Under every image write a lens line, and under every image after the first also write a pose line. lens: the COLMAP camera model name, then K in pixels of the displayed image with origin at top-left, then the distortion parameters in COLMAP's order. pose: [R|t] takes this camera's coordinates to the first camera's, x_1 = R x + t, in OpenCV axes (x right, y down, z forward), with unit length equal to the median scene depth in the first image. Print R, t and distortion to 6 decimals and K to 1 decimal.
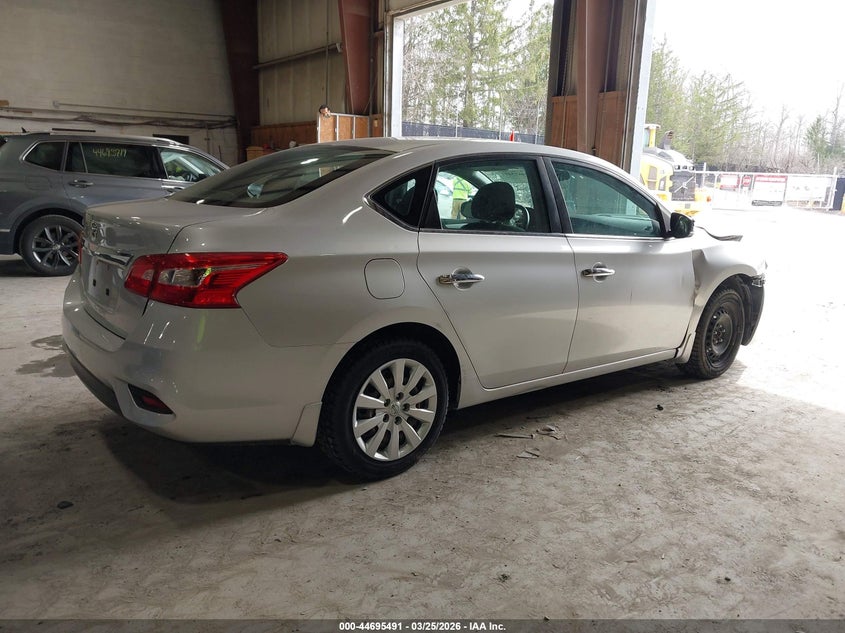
lens RADIAL K [[671.4, 0, 425.4], [0, 671.4, 316.6], [0, 0, 1]] dist [0.012995, 0.000344]
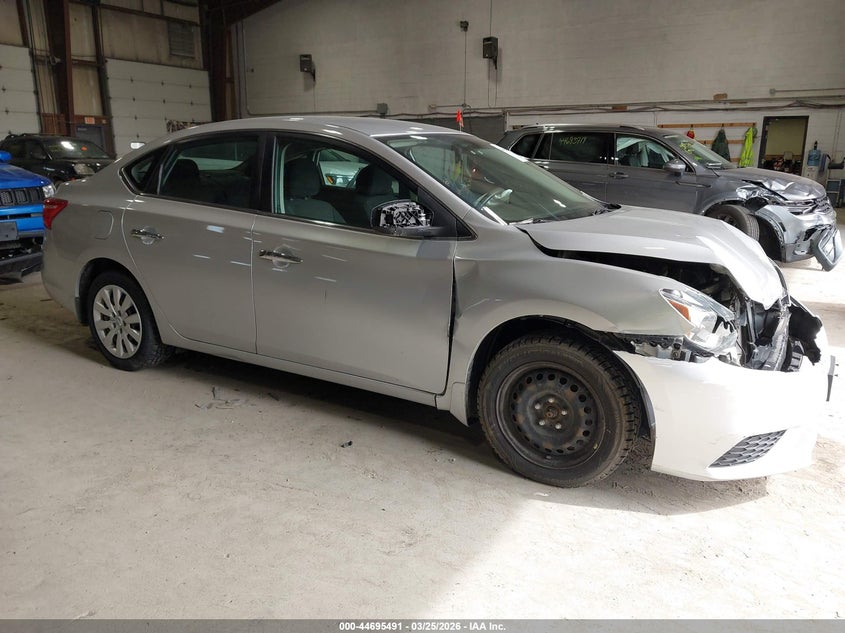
lens RADIAL K [[671.4, 0, 422.8], [0, 671.4, 315.2], [0, 0, 1]] dist [0.012995, 0.000344]
pose [[0.354597, 0.200557, -0.913257, 1.456393], [-0.189236, 0.971906, 0.139960, -0.191972], [0.915669, 0.123192, 0.382588, 1.033274]]
